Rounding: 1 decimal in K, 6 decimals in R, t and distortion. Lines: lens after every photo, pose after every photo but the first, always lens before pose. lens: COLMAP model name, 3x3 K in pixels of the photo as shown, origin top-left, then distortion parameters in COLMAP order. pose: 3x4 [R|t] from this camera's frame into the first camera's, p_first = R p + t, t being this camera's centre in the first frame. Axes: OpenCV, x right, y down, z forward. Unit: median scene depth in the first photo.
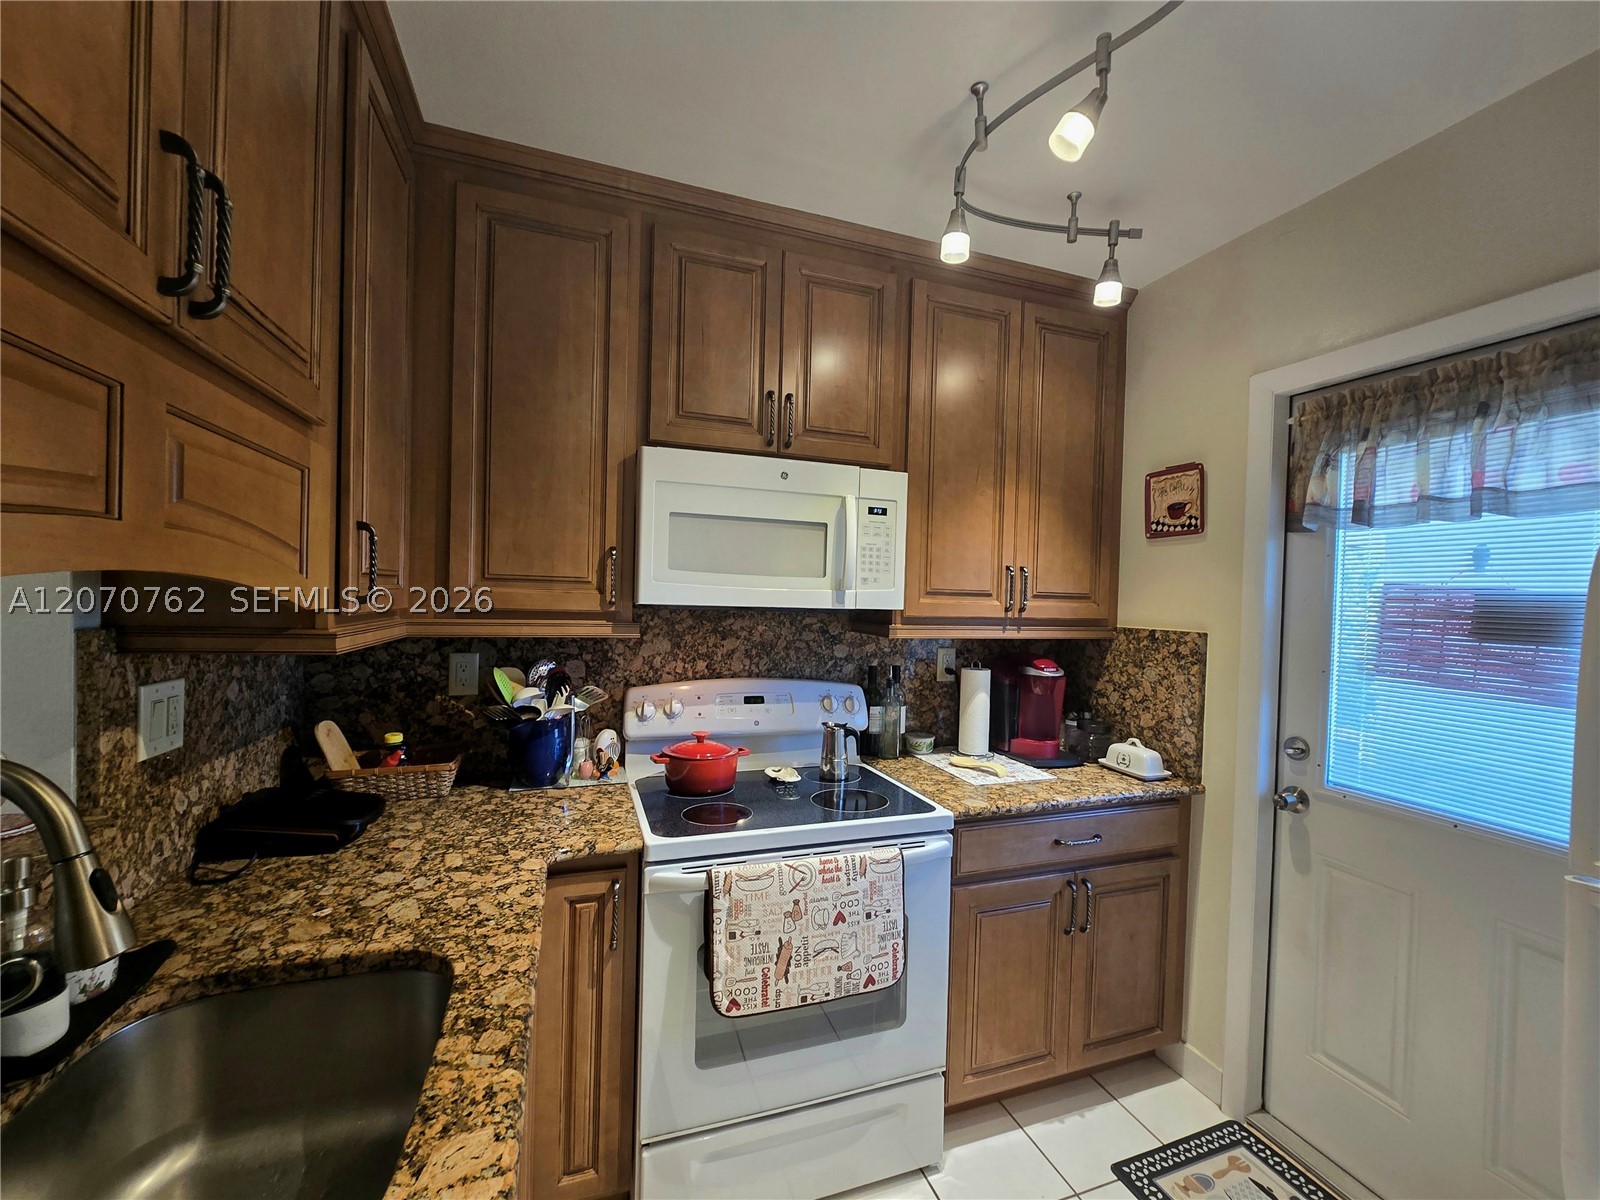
lens RADIAL K [[658.7, 0, 813.3], [0, 658.7, 602.2], [0, 0, 1]] dist [-0.001870, 0.000120]
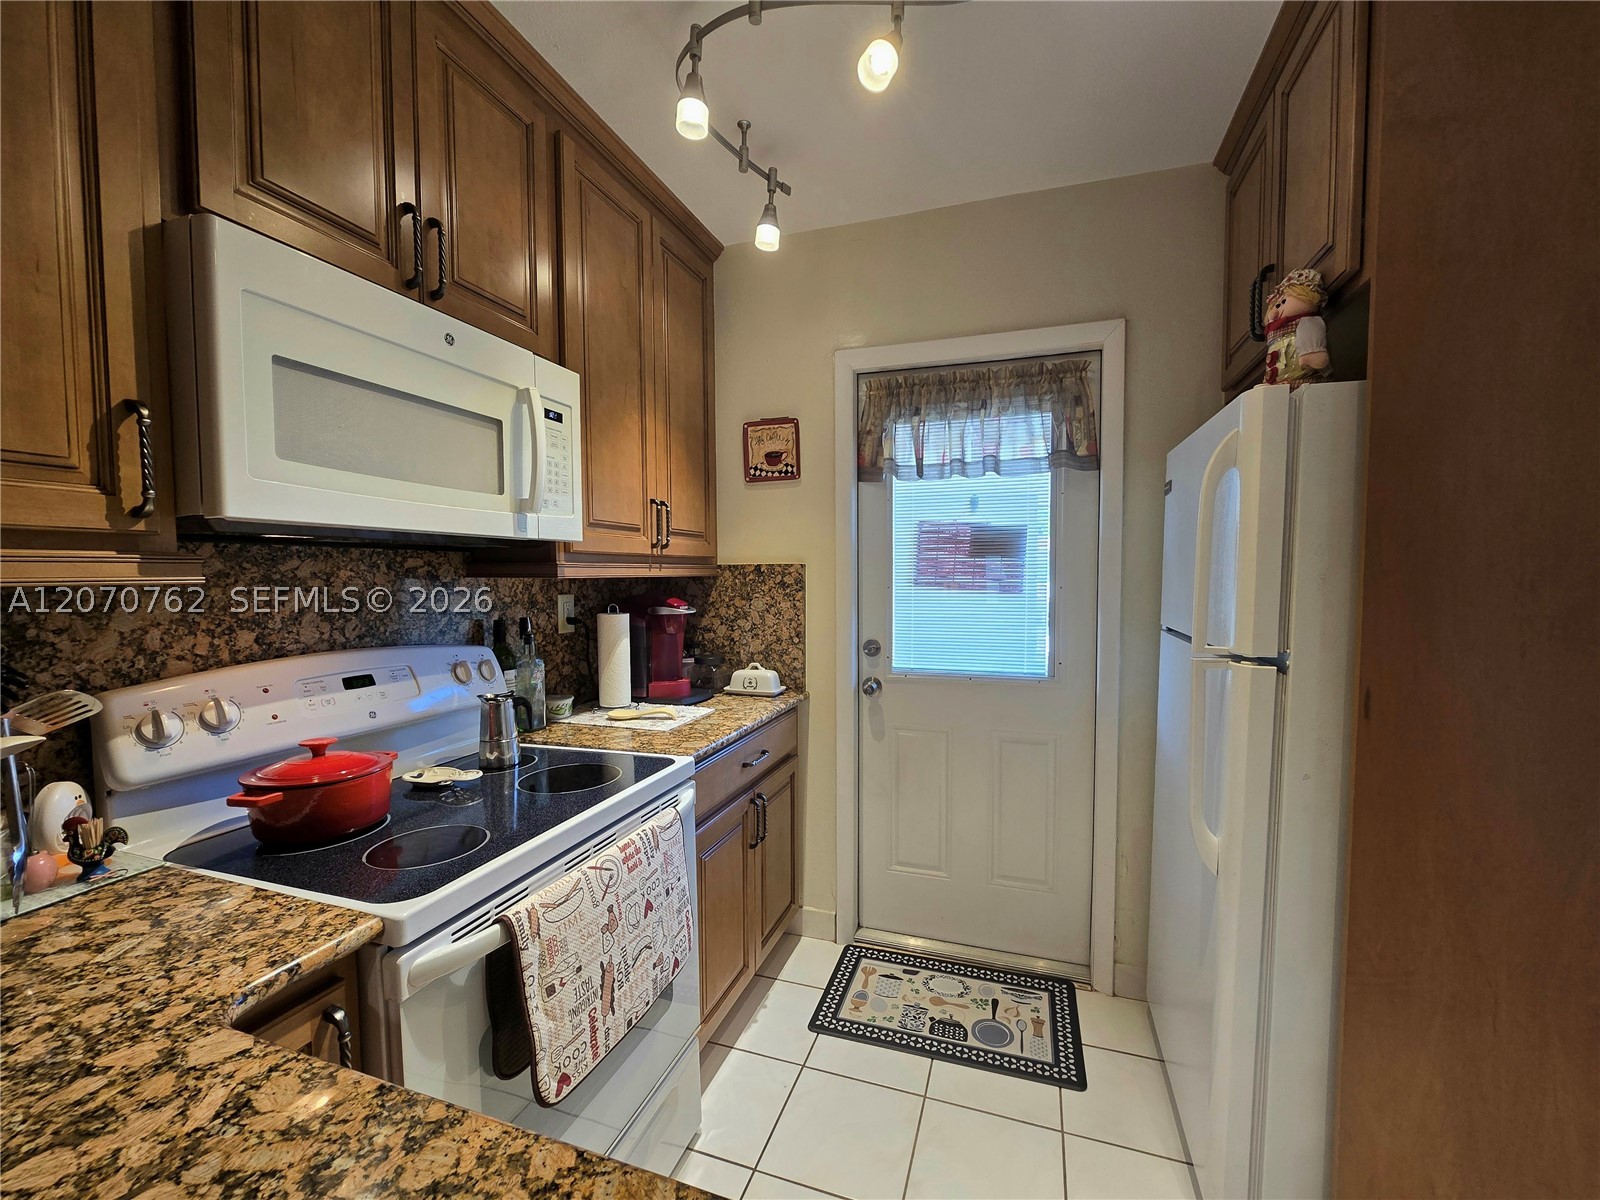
lens RADIAL K [[658.7, 0, 807.3], [0, 658.7, 605.0], [0, 0, 1]] dist [-0.001870, 0.000120]
pose [[0.624715, -0.067126, 0.777963, -0.360341], [0.028826, 0.997602, 0.062930, 0.050021], [-0.780321, -0.016888, 0.625151, 0.278825]]
